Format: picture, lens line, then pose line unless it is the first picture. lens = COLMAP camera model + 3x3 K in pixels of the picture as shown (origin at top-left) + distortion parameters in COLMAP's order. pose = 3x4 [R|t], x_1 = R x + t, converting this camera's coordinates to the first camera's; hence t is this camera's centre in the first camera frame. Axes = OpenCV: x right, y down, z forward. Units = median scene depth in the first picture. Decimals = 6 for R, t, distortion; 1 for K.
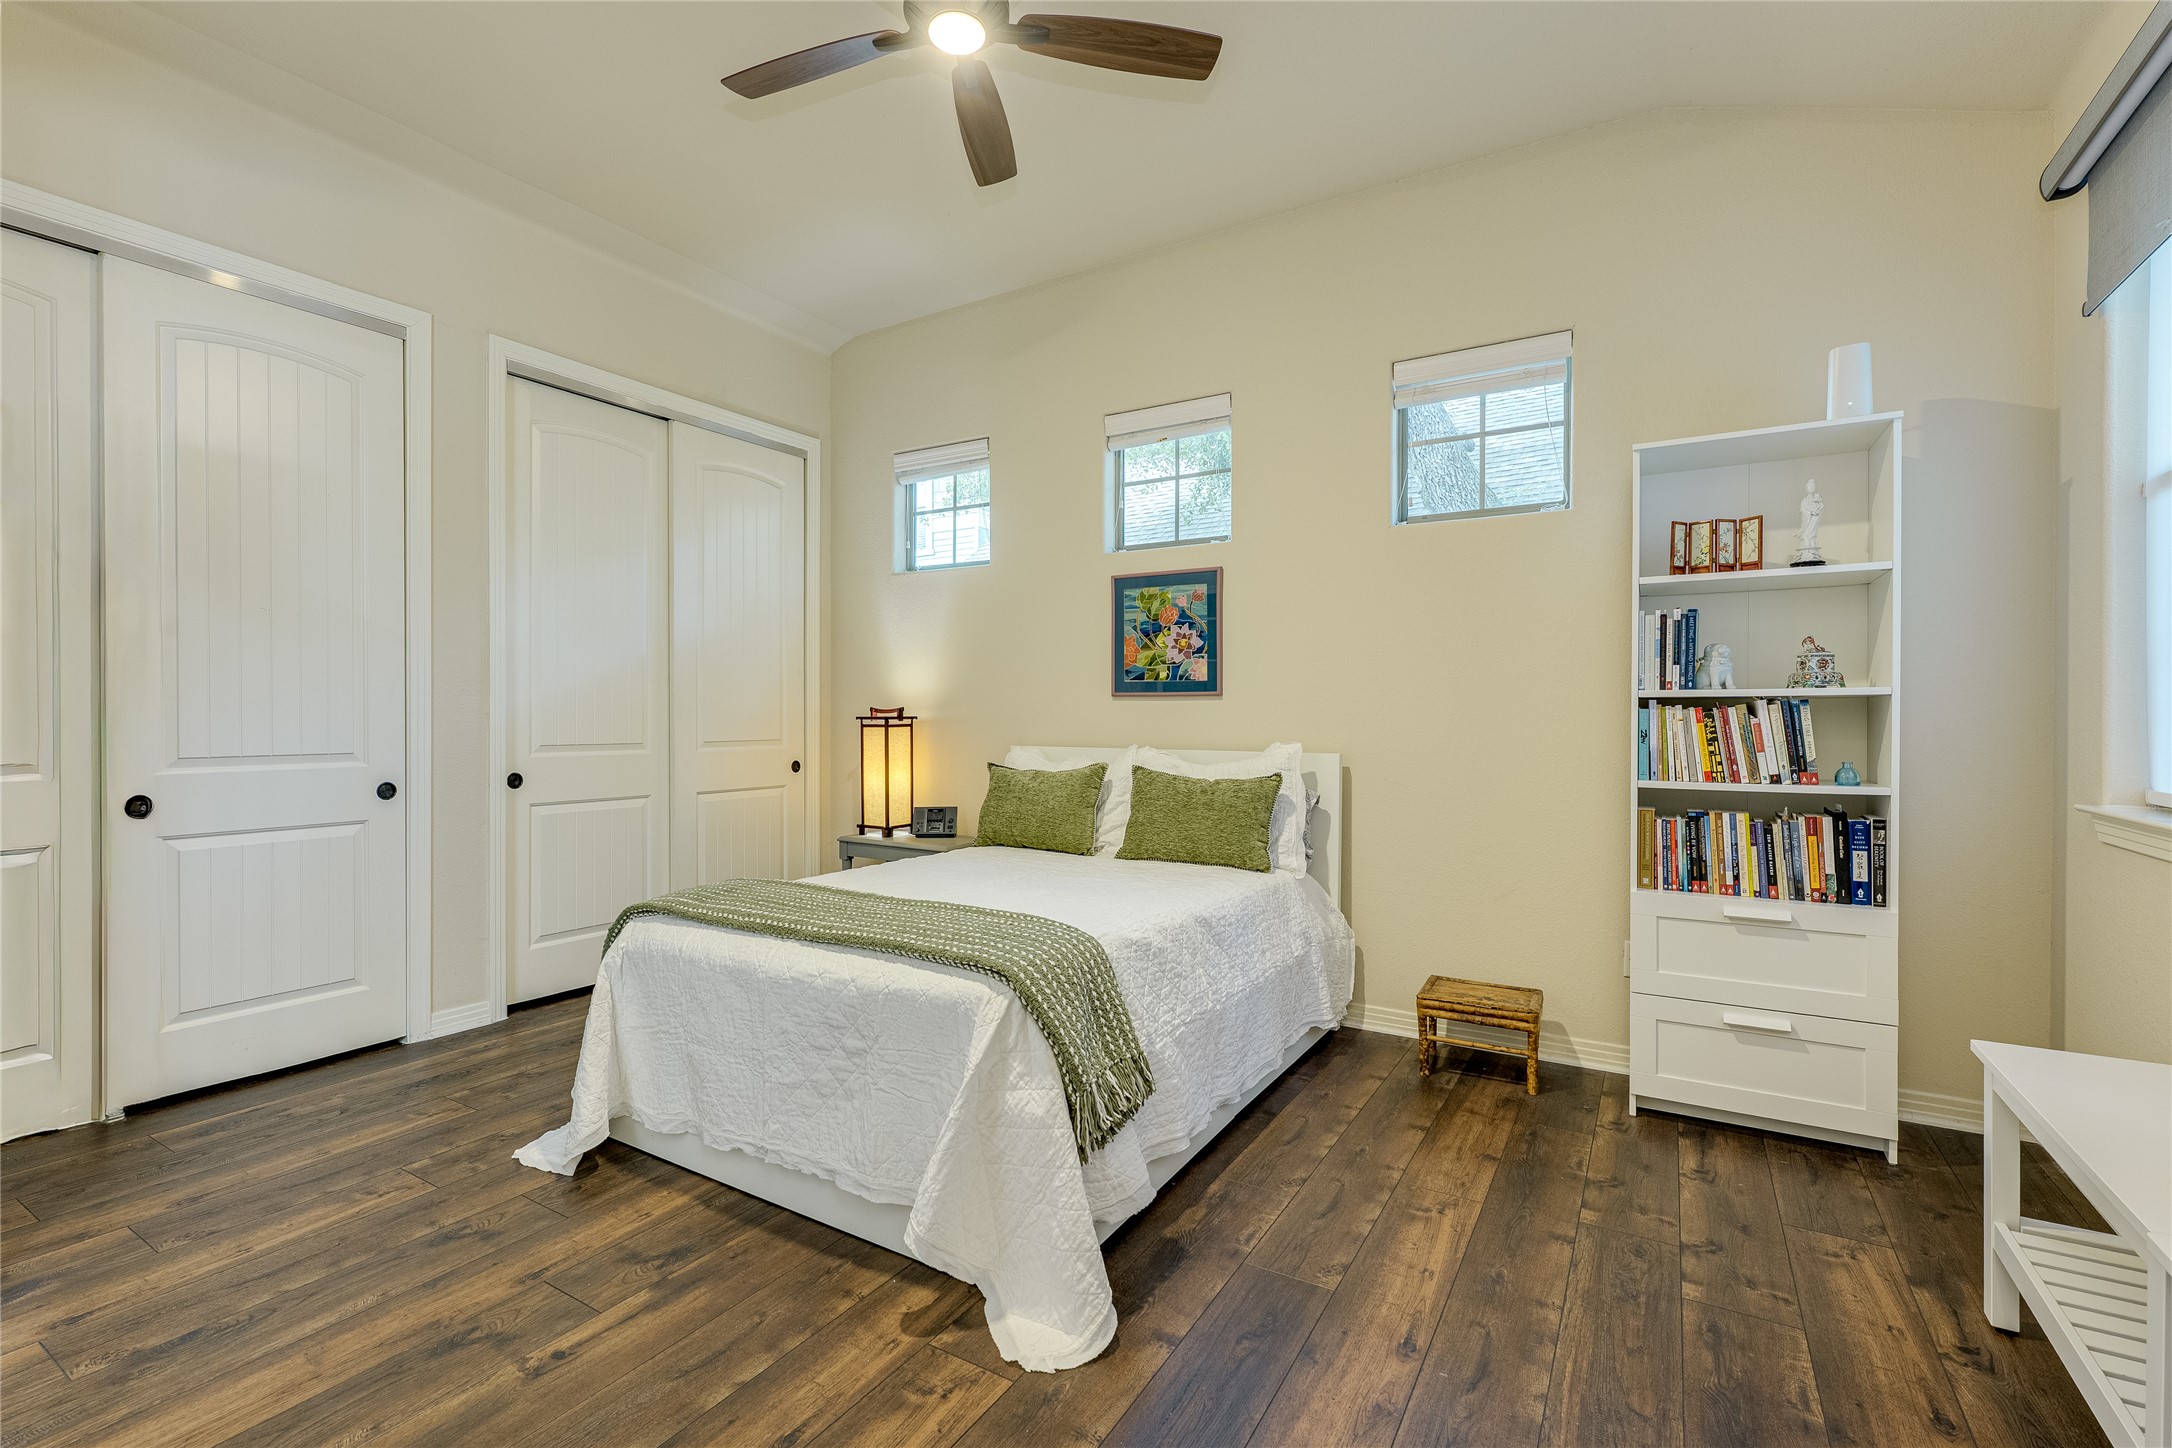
lens RADIAL K [[955.9, 0, 1086.0], [0, 955.9, 724.0], [0, 0, 1]] dist [-0.001120, -0.000171]
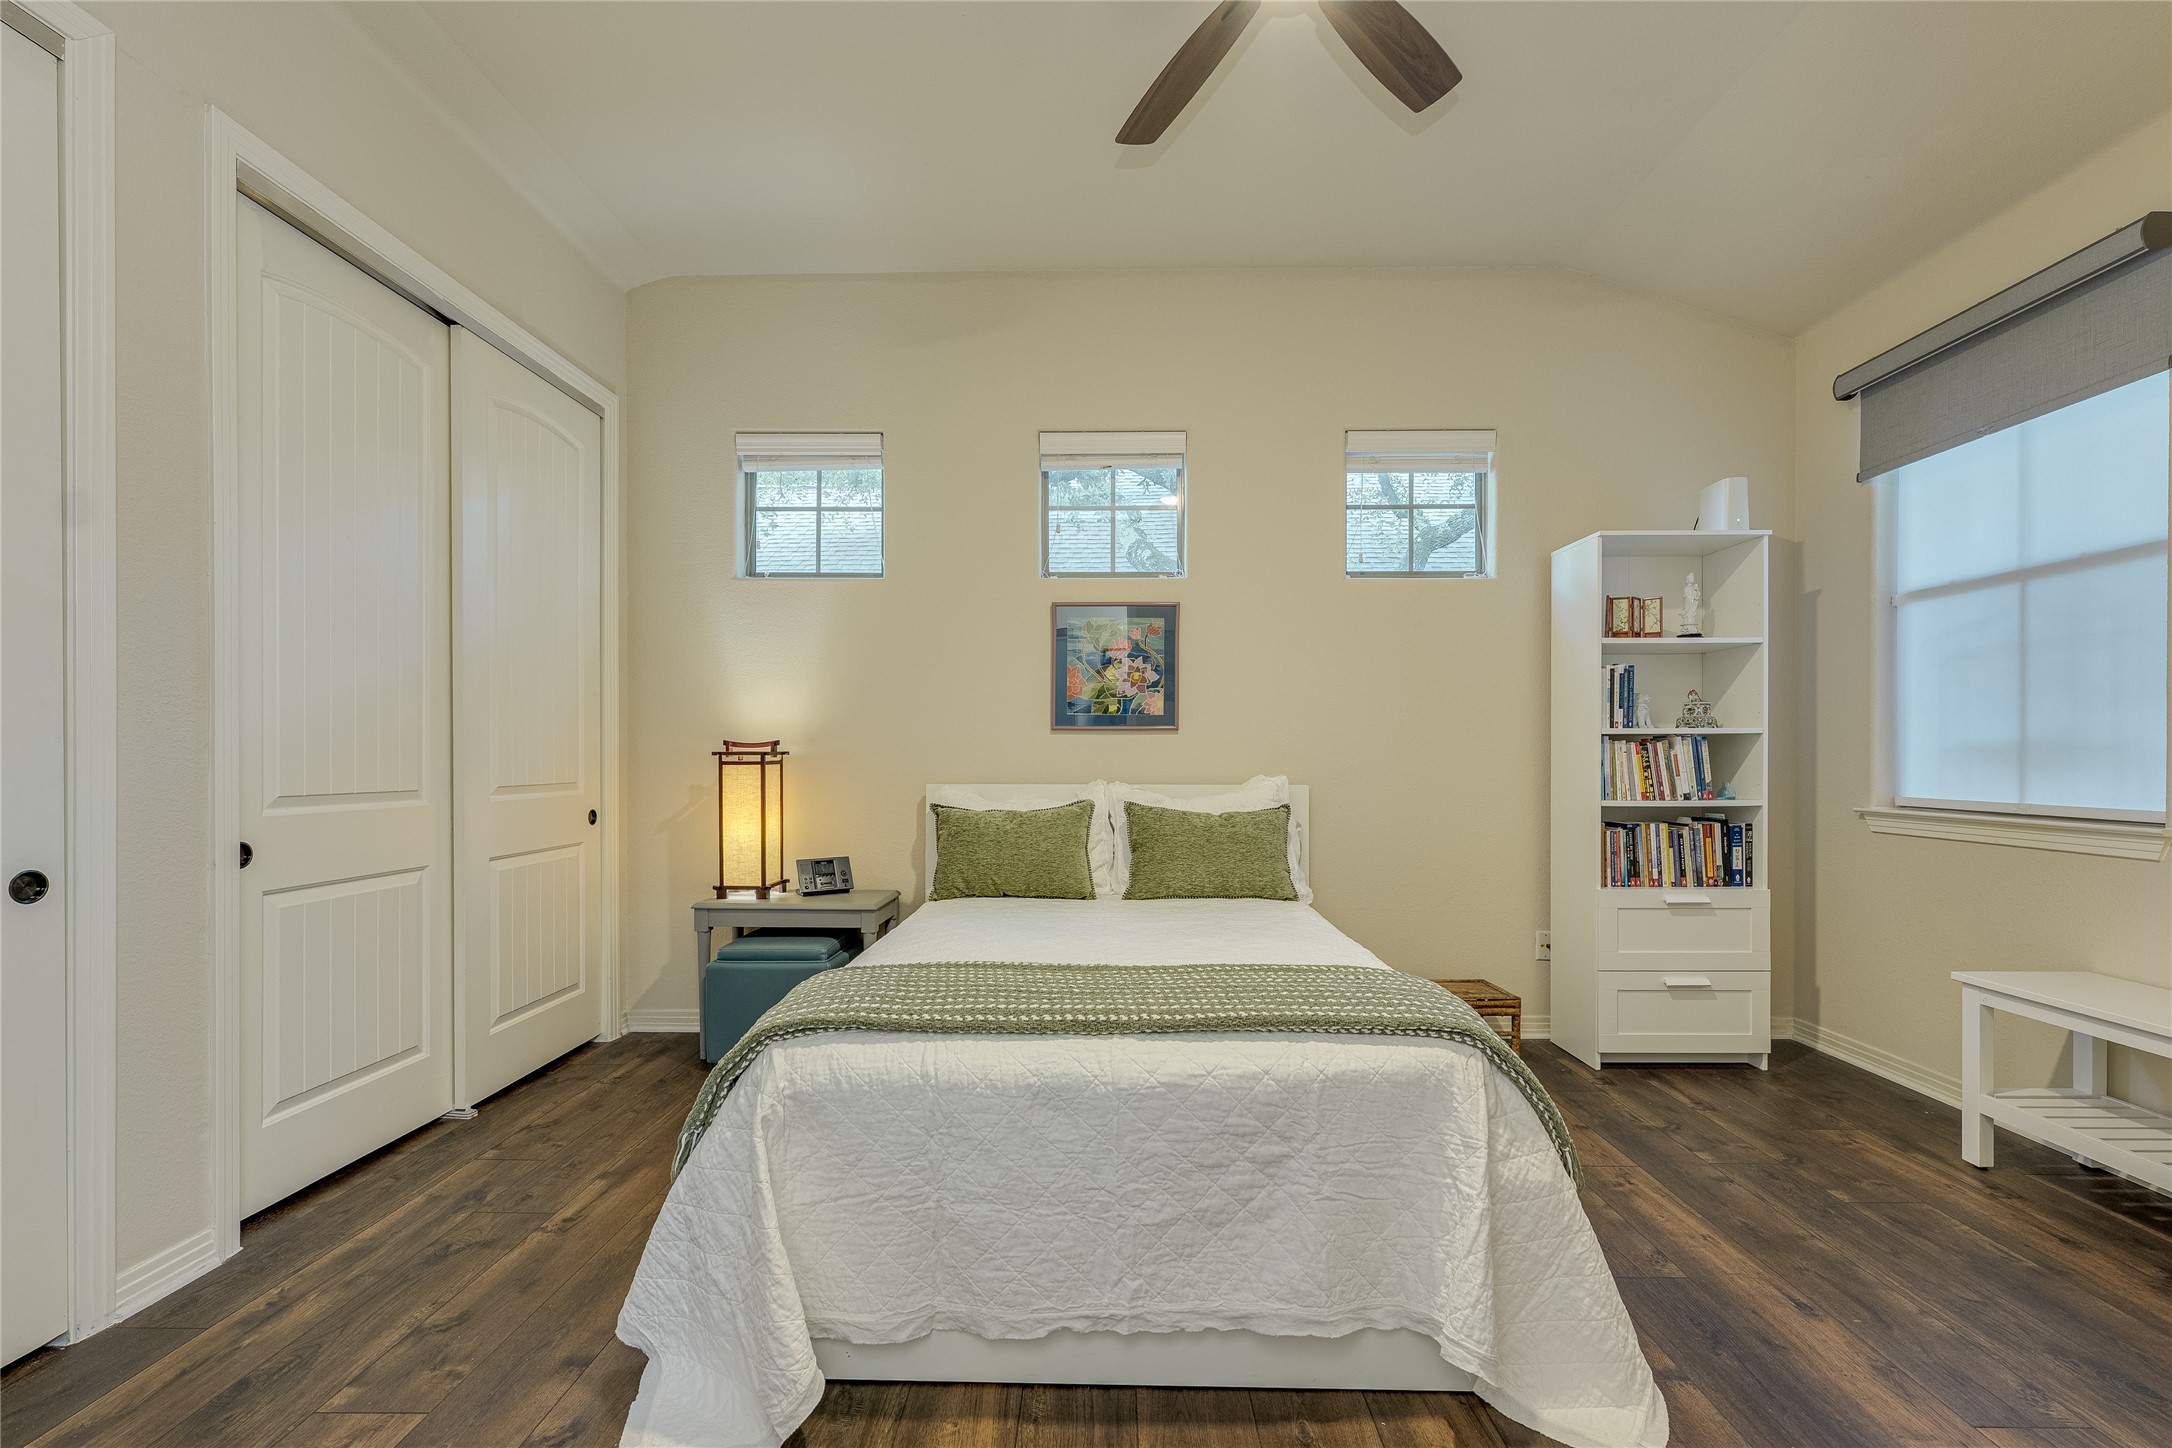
lens RADIAL K [[893.5, 0, 1089.9], [0, 893.5, 761.8], [0, 0, 1]] dist [0.001614, -0.000081]
pose [[0.863488, -0.005727, 0.504338, -0.591850], [0.005903, 0.999982, 0.001250, 0.002881], [-0.504336, 0.001898, 0.863506, 0.331816]]
